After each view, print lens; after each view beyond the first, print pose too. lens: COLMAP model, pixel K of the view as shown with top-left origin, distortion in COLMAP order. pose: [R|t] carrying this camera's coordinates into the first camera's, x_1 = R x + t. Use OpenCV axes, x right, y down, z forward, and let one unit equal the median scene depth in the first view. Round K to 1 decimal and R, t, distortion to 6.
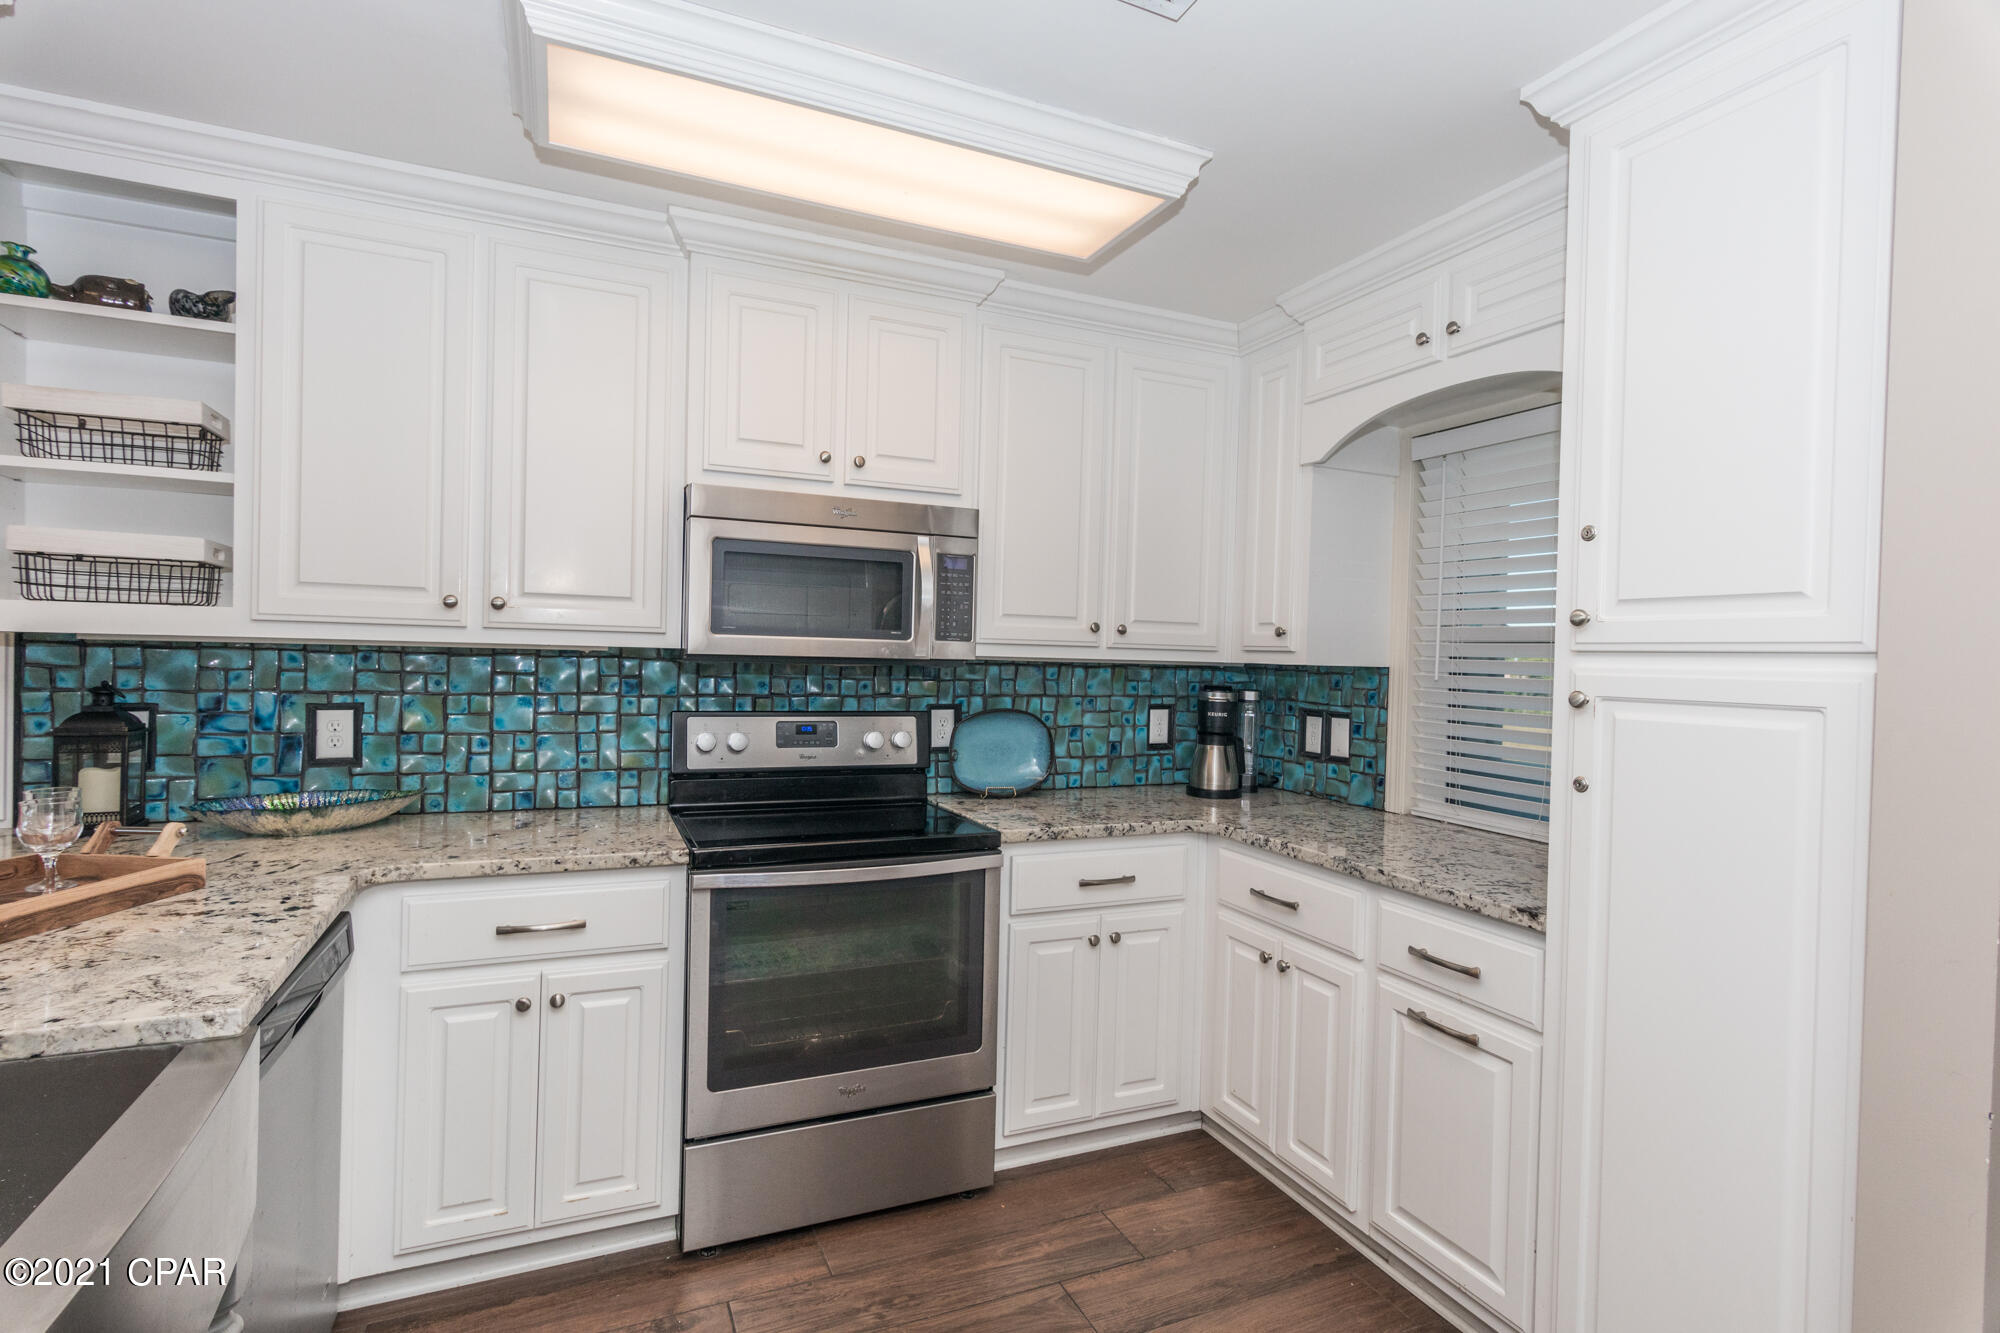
lens RADIAL K [[961.6, 0, 990.8], [0, 961.6, 670.0], [0, 0, 1]] dist [0.003273, 0.000089]
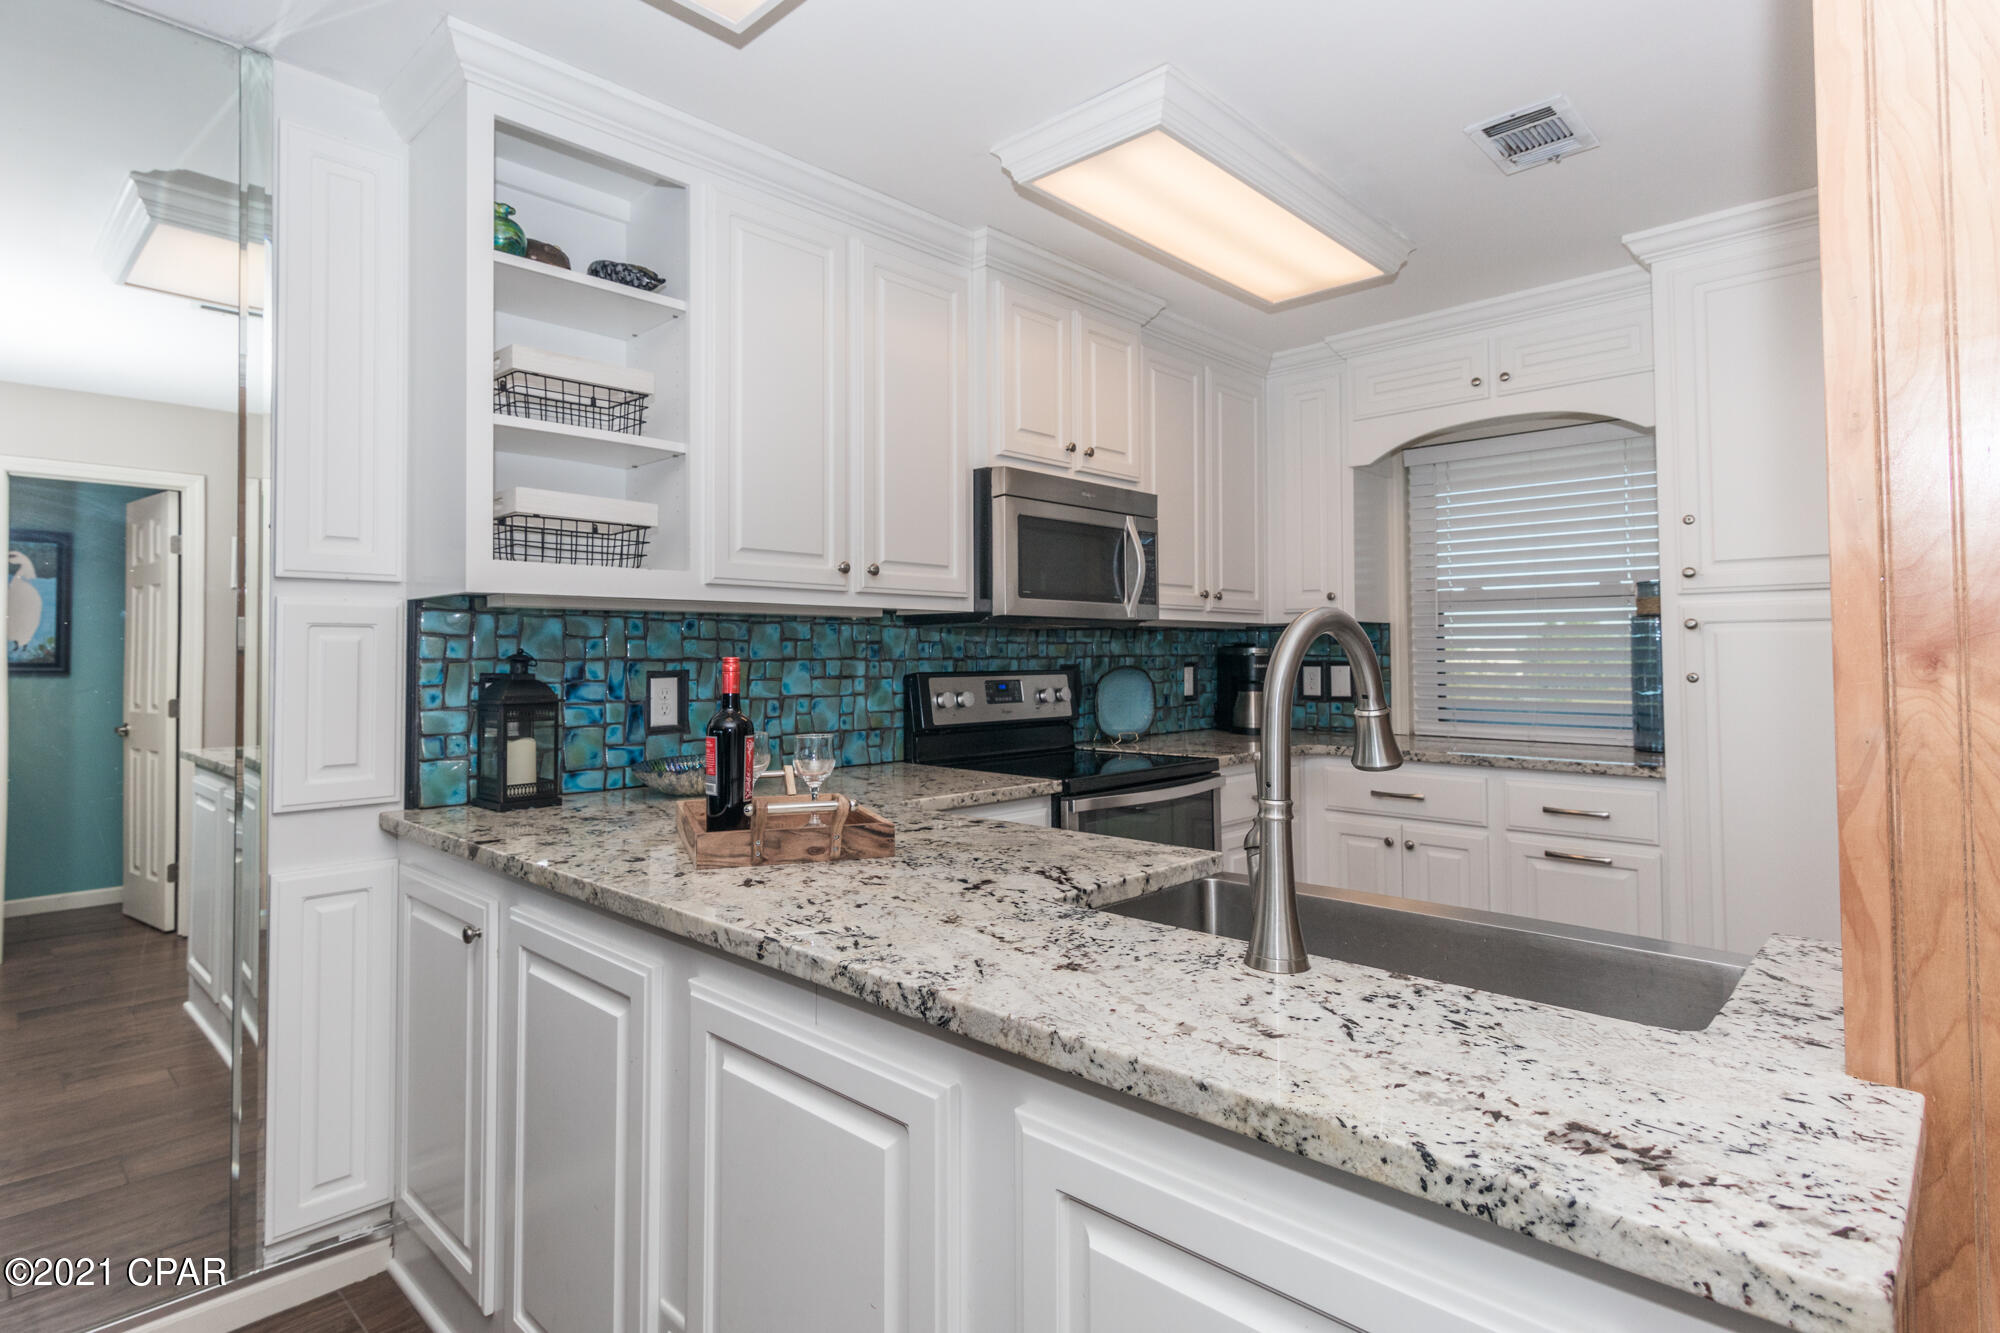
lens RADIAL K [[1023.4, 0, 948.8], [0, 1023.4, 634.8], [0, 0, 1]] dist [0.023633, 0.000119]
pose [[0.931912, -0.022770, 0.361968, -0.722764], [0.035024, 0.999013, -0.027328, 0.033269], [-0.360988, 0.038145, 0.931790, -0.092342]]
